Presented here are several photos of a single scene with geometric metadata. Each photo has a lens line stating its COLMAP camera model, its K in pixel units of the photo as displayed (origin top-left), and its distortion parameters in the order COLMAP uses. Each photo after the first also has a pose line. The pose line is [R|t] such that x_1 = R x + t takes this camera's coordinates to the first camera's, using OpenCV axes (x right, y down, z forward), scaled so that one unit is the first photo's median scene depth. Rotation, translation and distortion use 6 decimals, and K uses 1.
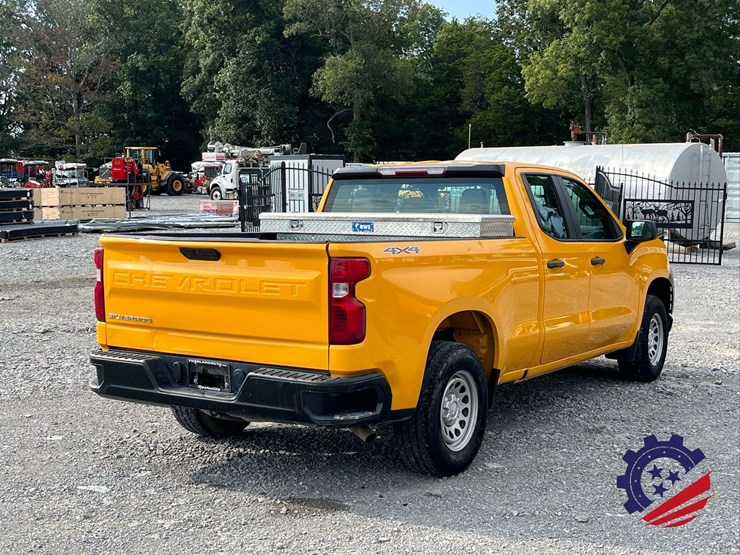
lens RADIAL K [[1007.5, 0, 370.0], [0, 1007.5, 277.5], [0, 0, 1]] dist [0.027771, -0.078279]
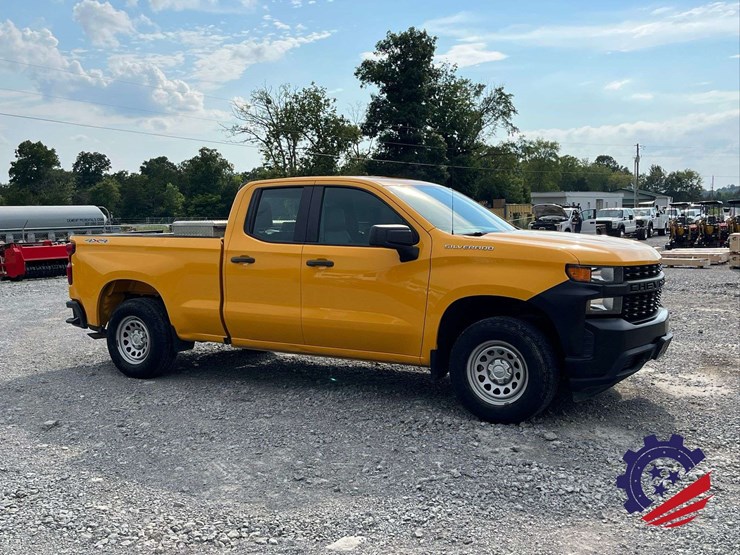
lens RADIAL K [[801.9, 0, 366.3], [0, 801.9, 279.5], [0, 0, 1]] dist [0.054606, -0.033797]
pose [[0.015767, 0.060447, -0.998047, 0.862546], [-0.060030, 0.996428, 0.059400, -0.041732], [0.998072, 0.058976, 0.019340, 0.828038]]
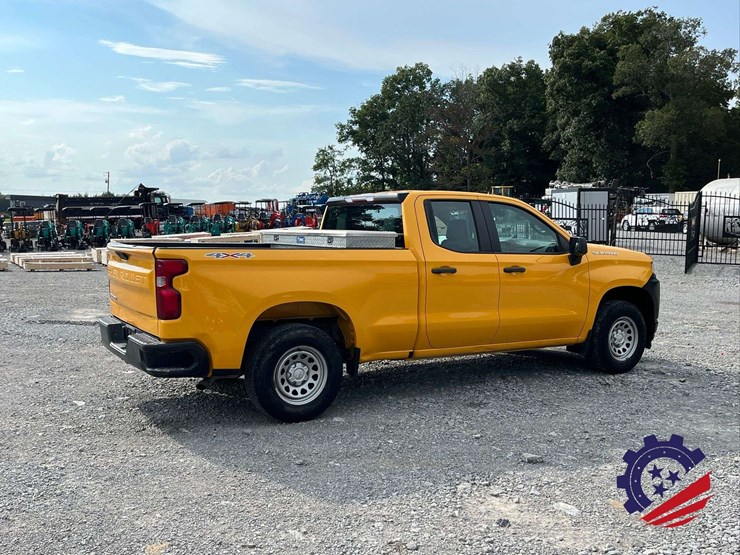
lens RADIAL K [[731.3, 0, 370.0], [0, 731.3, 277.5], [0, 0, 1]] dist [0.067435, -0.107811]
pose [[0.900396, 0.027446, -0.434204, 0.364404], [-0.029767, 0.999556, 0.001455, -0.001887], [0.434051, 0.011615, 0.900813, 0.095091]]
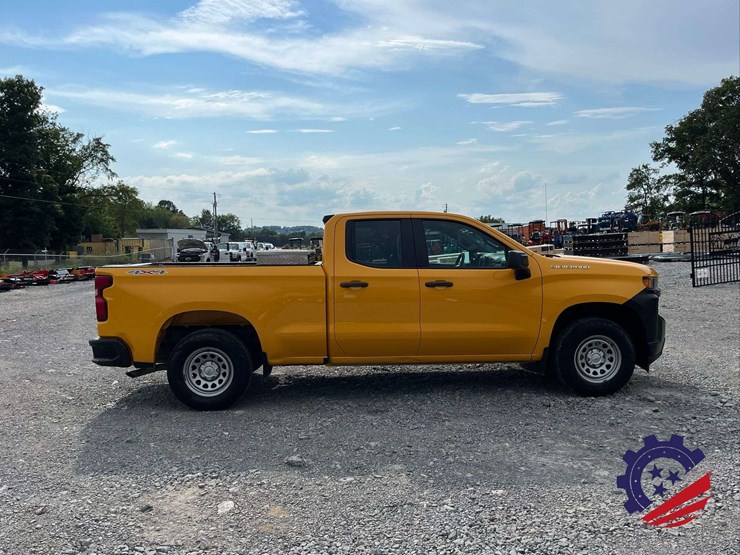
lens RADIAL K [[648.0, 0, 370.0], [0, 648.0, 277.5], [0, 0, 1]] dist [0.036212, -0.017761]
pose [[0.584480, 0.015170, -0.811267, 0.665549], [-0.032373, 0.999465, -0.004634, -0.014161], [0.810762, 0.028972, 0.584658, 0.365414]]
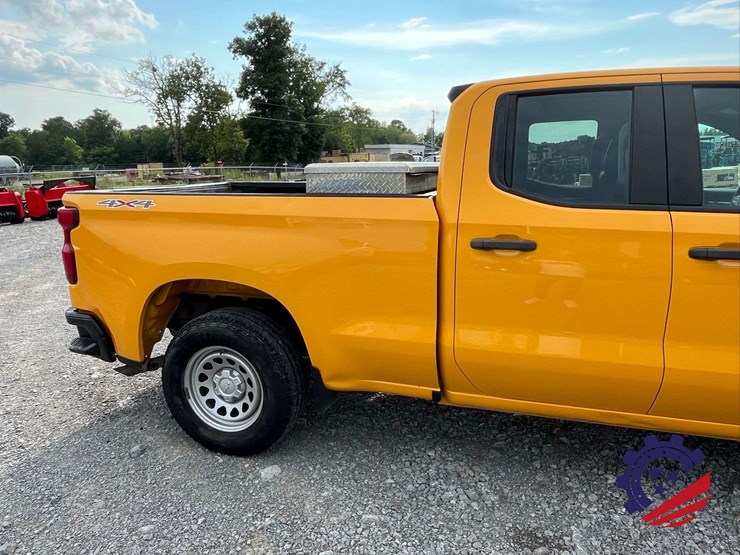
lens RADIAL K [[555.7, 0, 370.0], [0, 555.7, 277.5], [0, 0, 1]] dist [-0.011332, -0.003627]
pose [[0.265849, 0.176229, -0.947770, 0.348928], [-0.049212, 0.984348, 0.169226, -0.033168], [0.962758, 0.001653, 0.270360, 0.608690]]
